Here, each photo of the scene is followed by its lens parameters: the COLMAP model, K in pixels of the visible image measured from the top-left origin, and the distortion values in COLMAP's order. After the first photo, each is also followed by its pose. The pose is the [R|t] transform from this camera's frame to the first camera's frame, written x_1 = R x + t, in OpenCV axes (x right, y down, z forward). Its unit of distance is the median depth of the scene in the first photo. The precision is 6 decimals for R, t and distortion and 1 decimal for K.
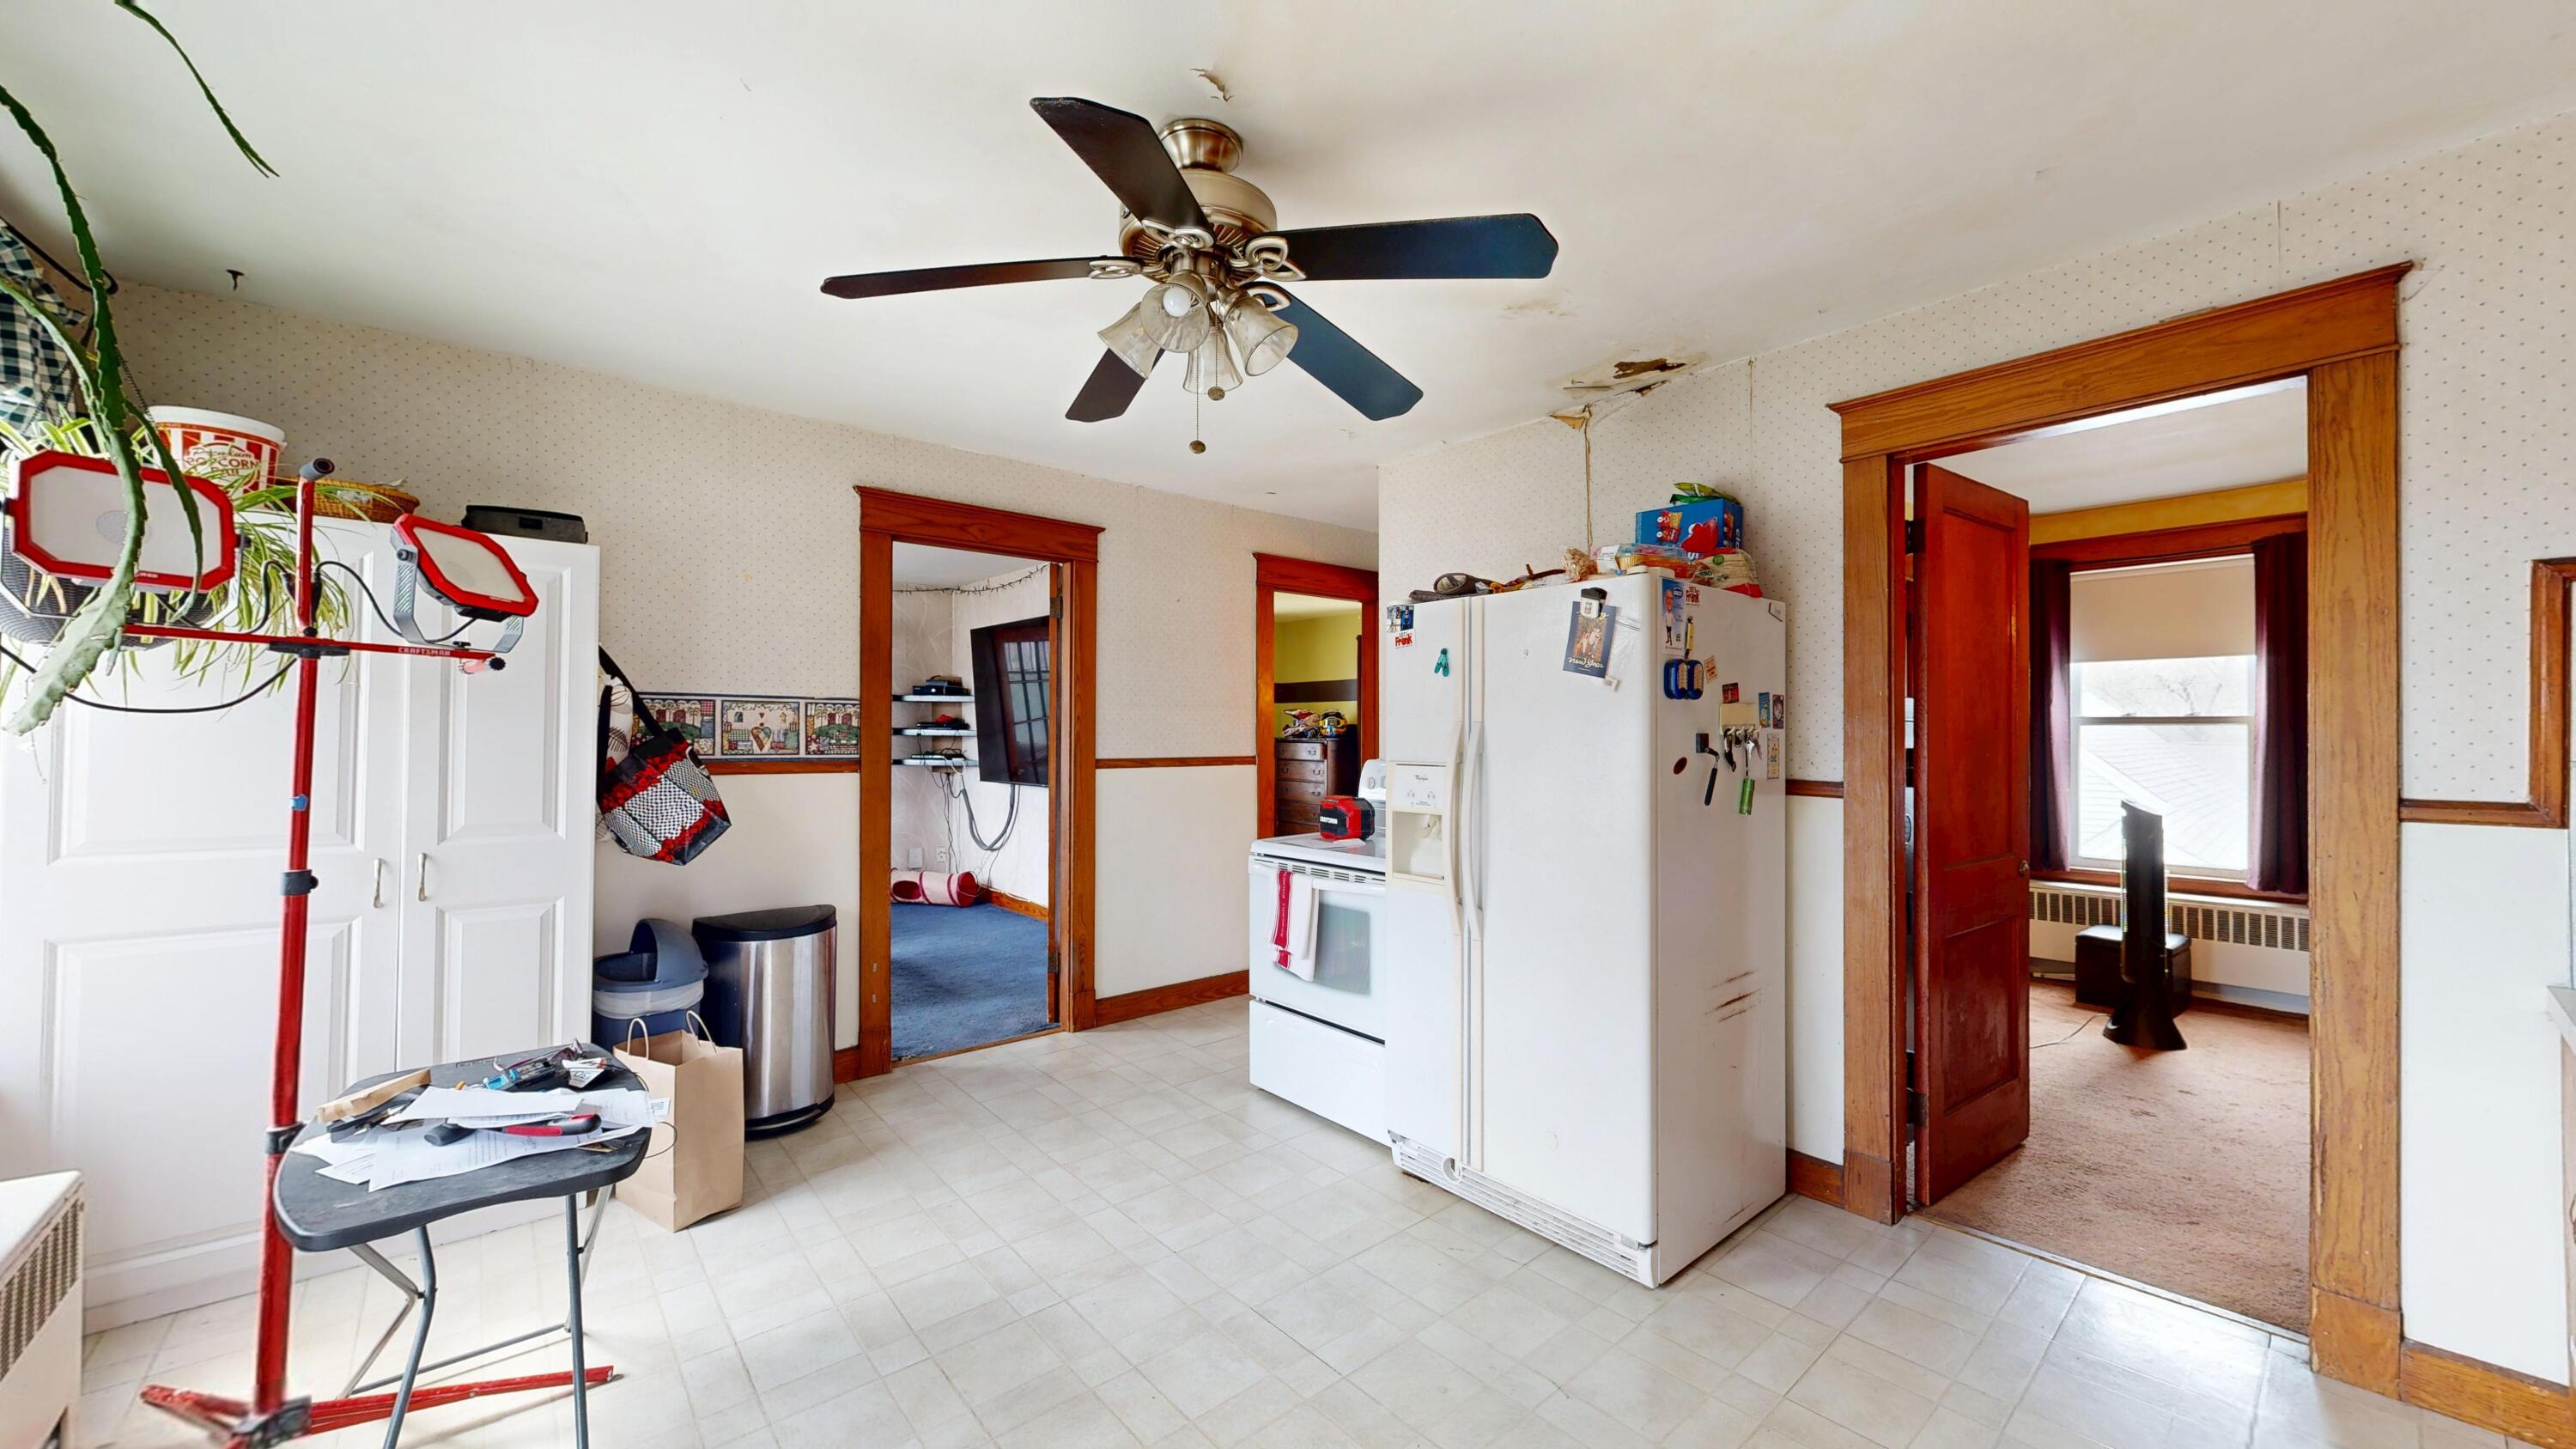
lens RADIAL K [[1003.2, 0, 1285.8], [0, 1003.2, 719.4], [0, 0, 1]] dist [-0.000522, -0.000004]
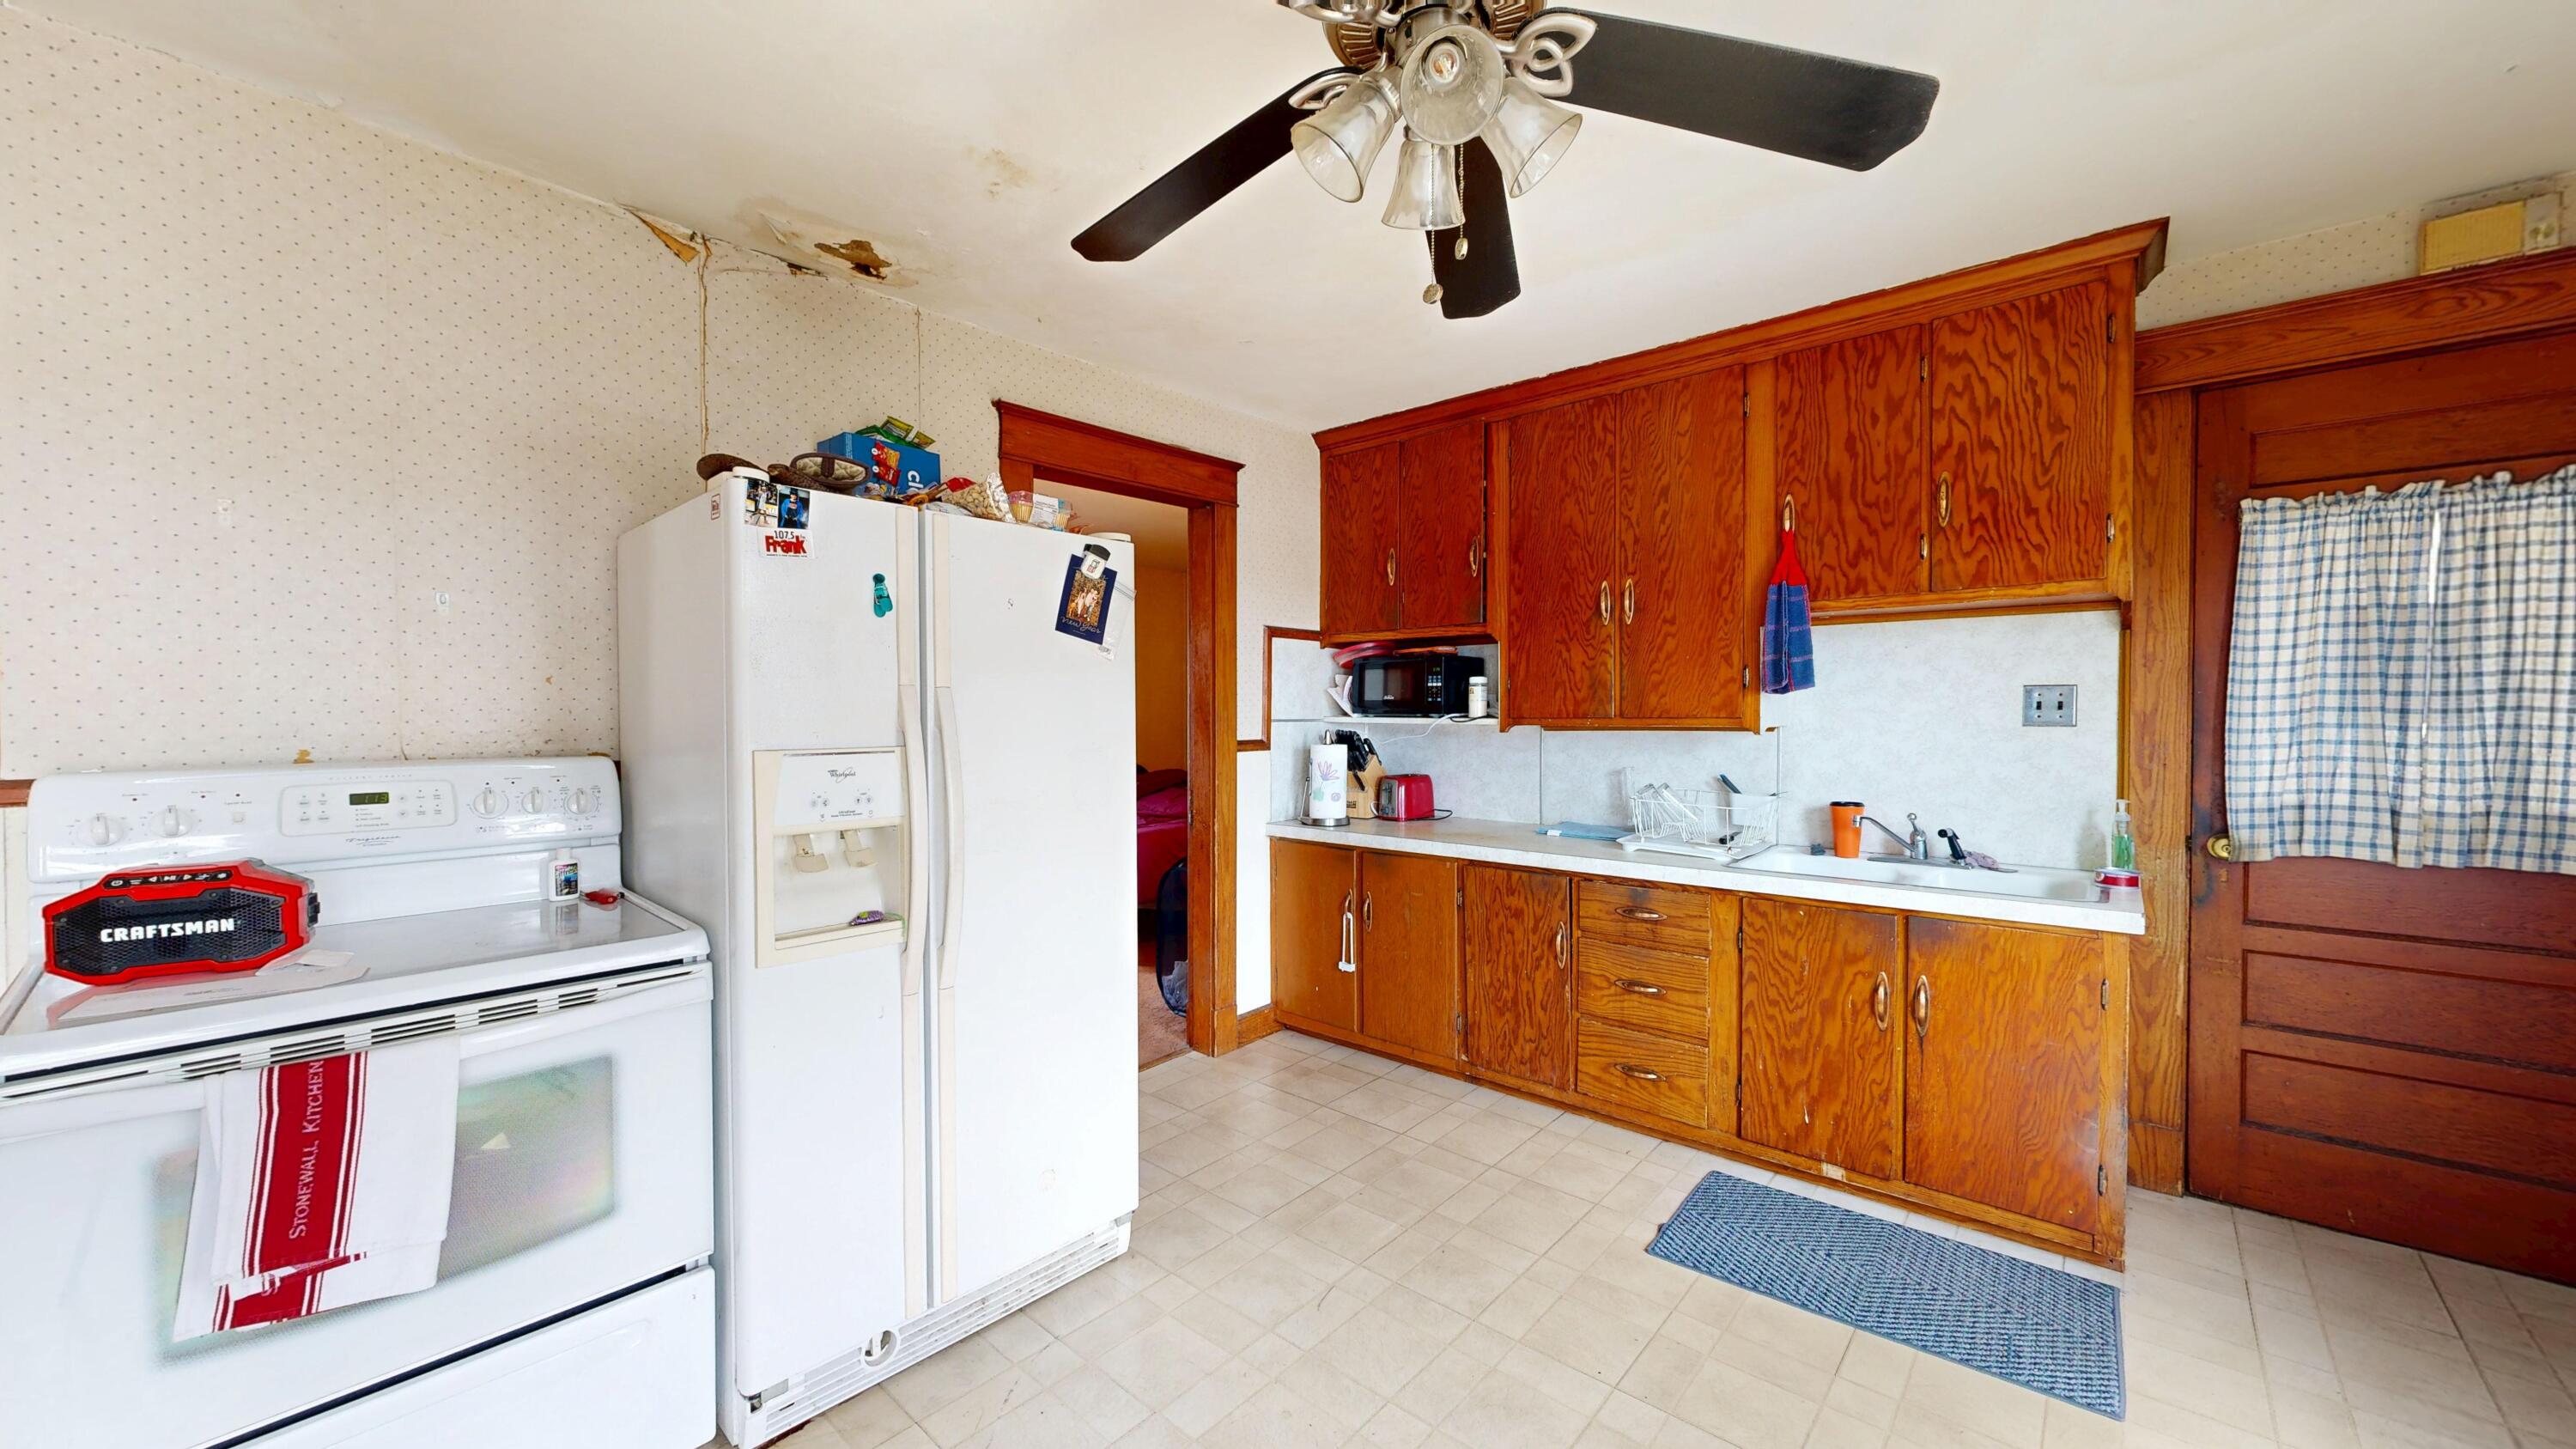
lens RADIAL K [[936.2, 0, 1293.7], [0, 936.2, 725.5], [0, 0, 1]] dist [-0.001404, 0.000319]
pose [[-0.149760, -0.016150, 0.988590, -0.527760], [-0.009632, 0.999843, 0.014874, 0.017672], [-0.988675, -0.007294, -0.149892, 0.882759]]
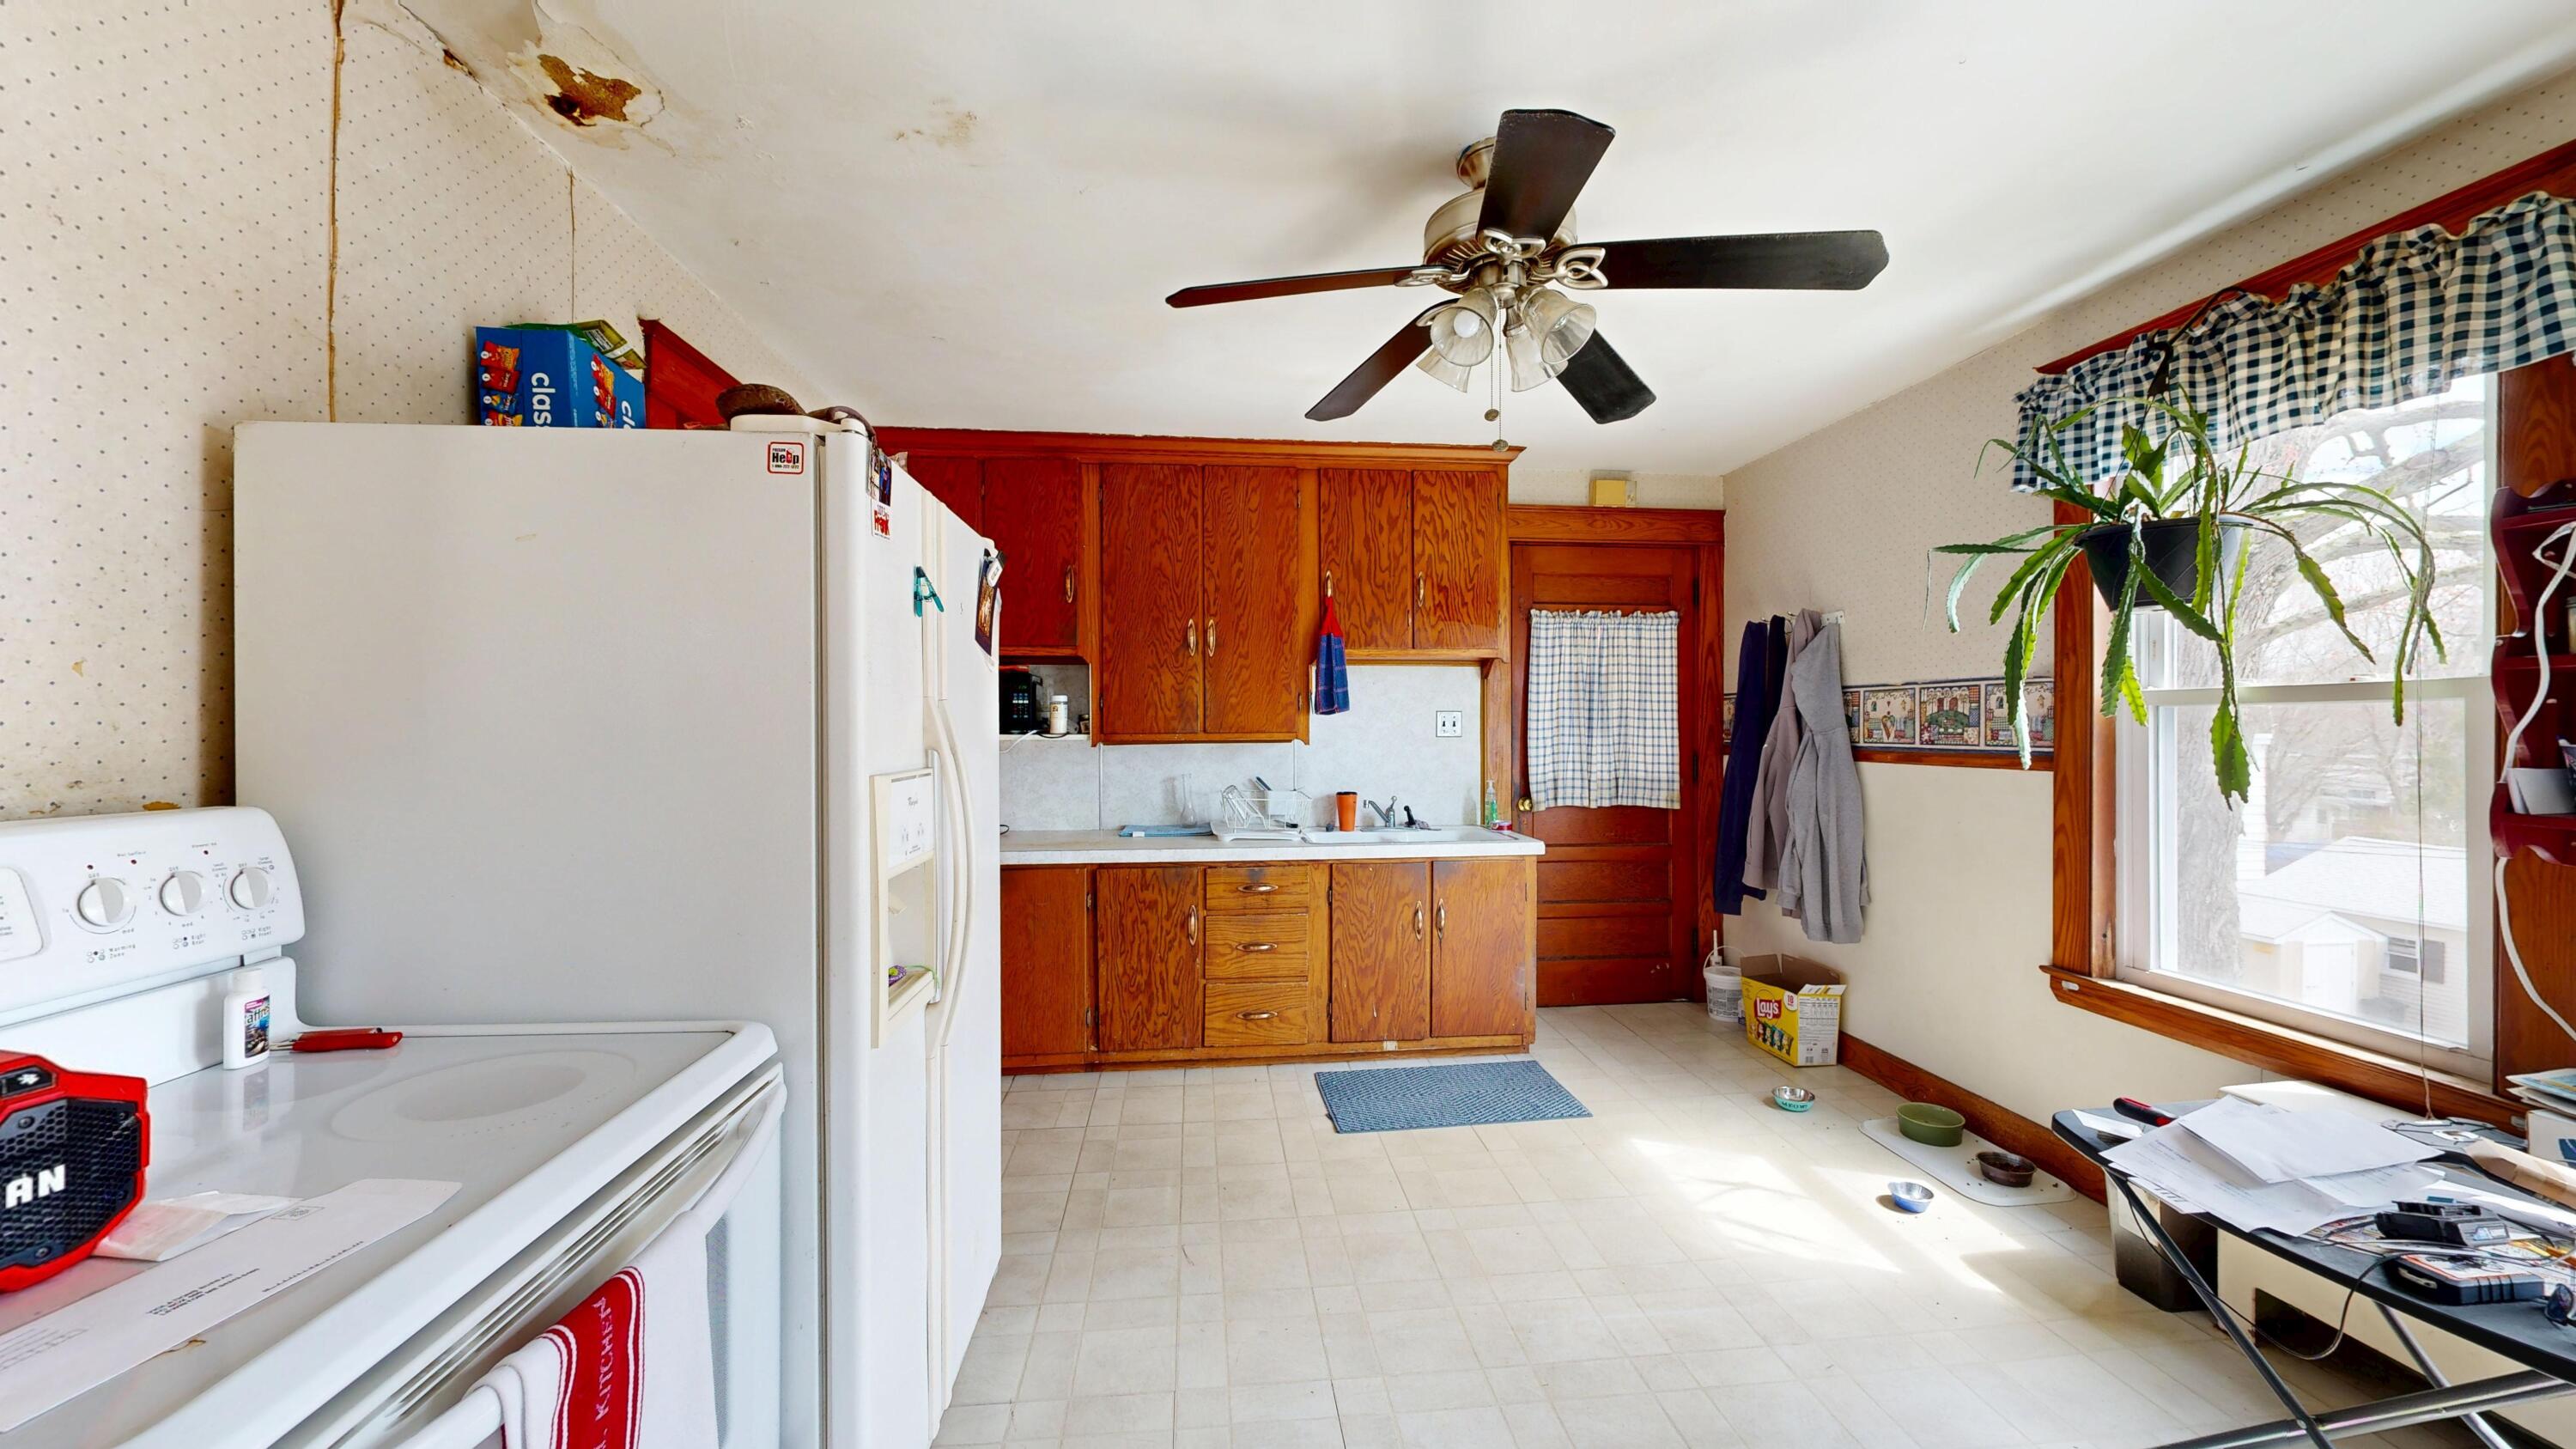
lens RADIAL K [[936.2, 0, 1282.8], [0, 936.2, 722.5], [0, 0, 1]] dist [-0.001404, 0.000319]
pose [[-0.824969, 0.002774, 0.565171, -0.330766], [-0.005626, 0.999898, -0.013120, 0.023848], [-0.565150, -0.014003, -0.824869, 1.409380]]
